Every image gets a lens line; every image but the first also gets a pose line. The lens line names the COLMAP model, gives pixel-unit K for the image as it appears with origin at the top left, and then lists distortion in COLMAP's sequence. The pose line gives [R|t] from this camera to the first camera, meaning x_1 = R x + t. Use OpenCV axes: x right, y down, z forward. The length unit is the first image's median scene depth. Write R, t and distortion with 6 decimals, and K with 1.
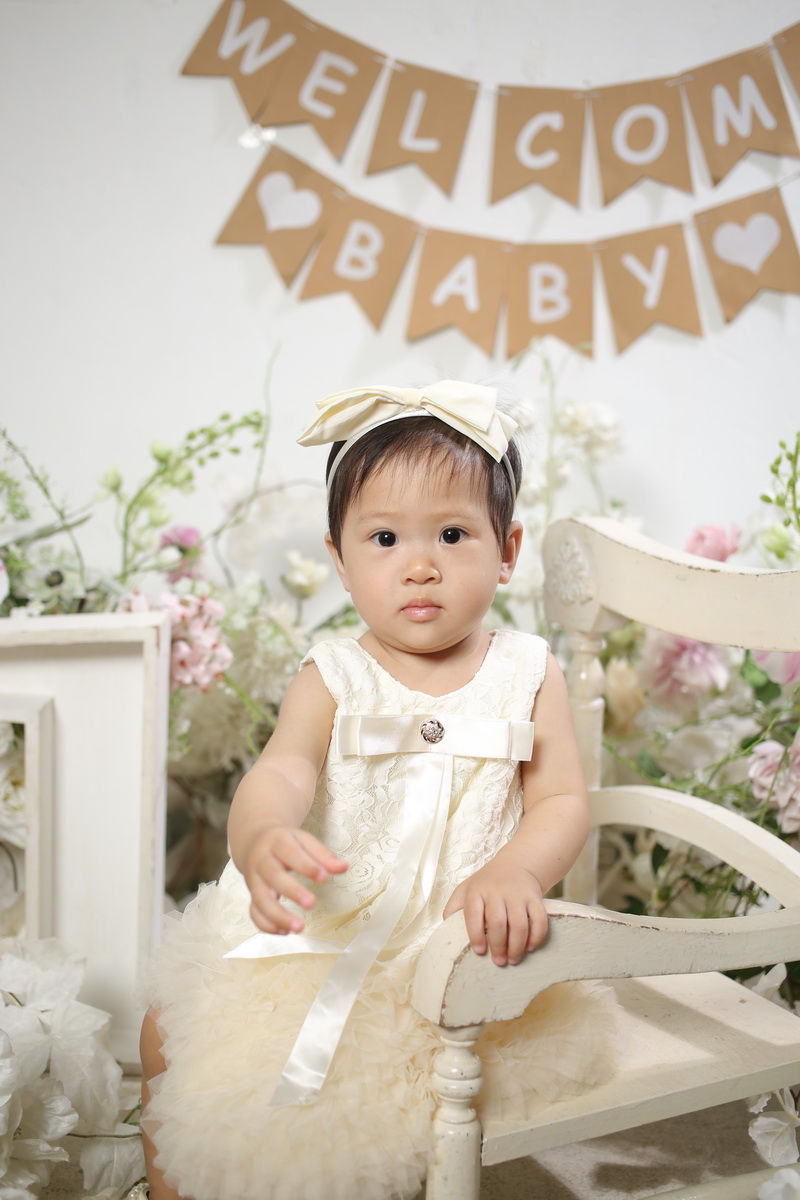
lens RADIAL K [[1355.4, 0, 400.0], [0, 1355.4, 600.0], [0, 0, 1]] dist [-0.044810, 0.042759]
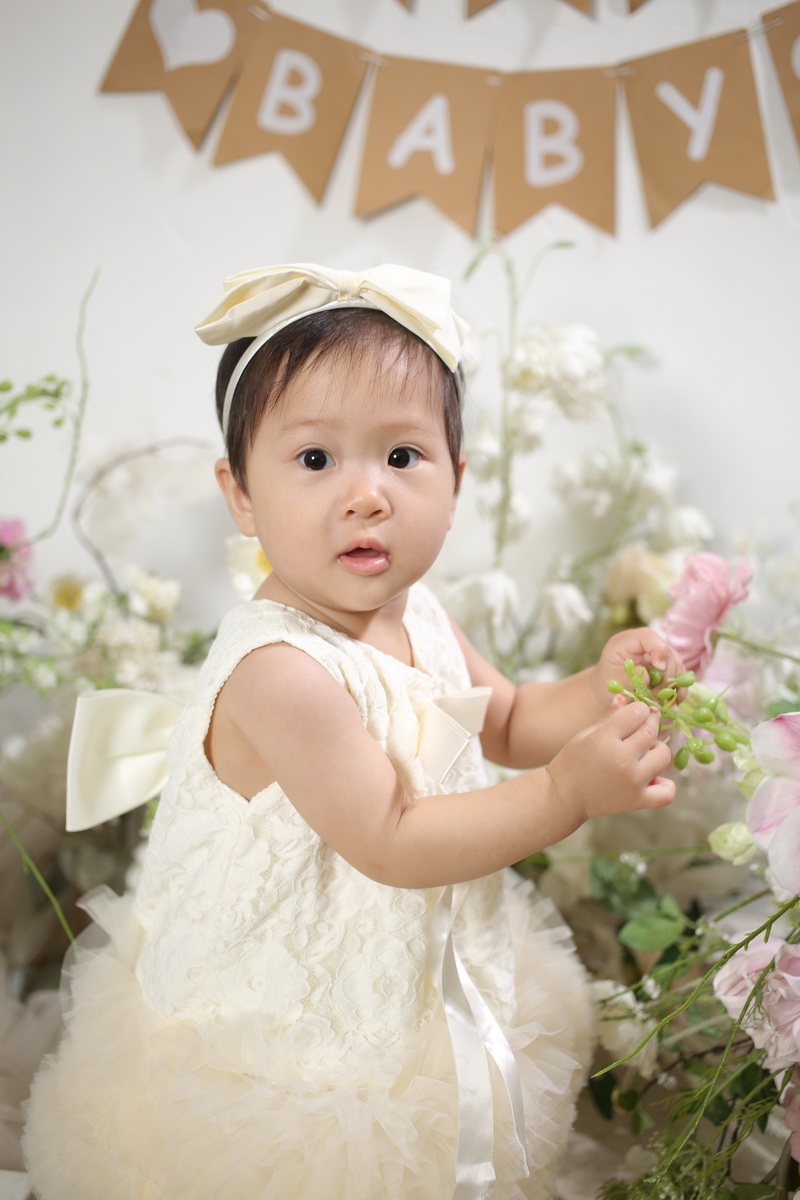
lens RADIAL K [[1355.4, 0, 400.0], [0, 1355.4, 600.0], [0, 0, 1]] dist [-0.044810, 0.042759]
pose [[0.990380, 0.005893, -0.138248, 0.132141], [0.016068, 0.987437, 0.157196, -0.104511], [0.137438, -0.157905, 0.977843, 0.263251]]
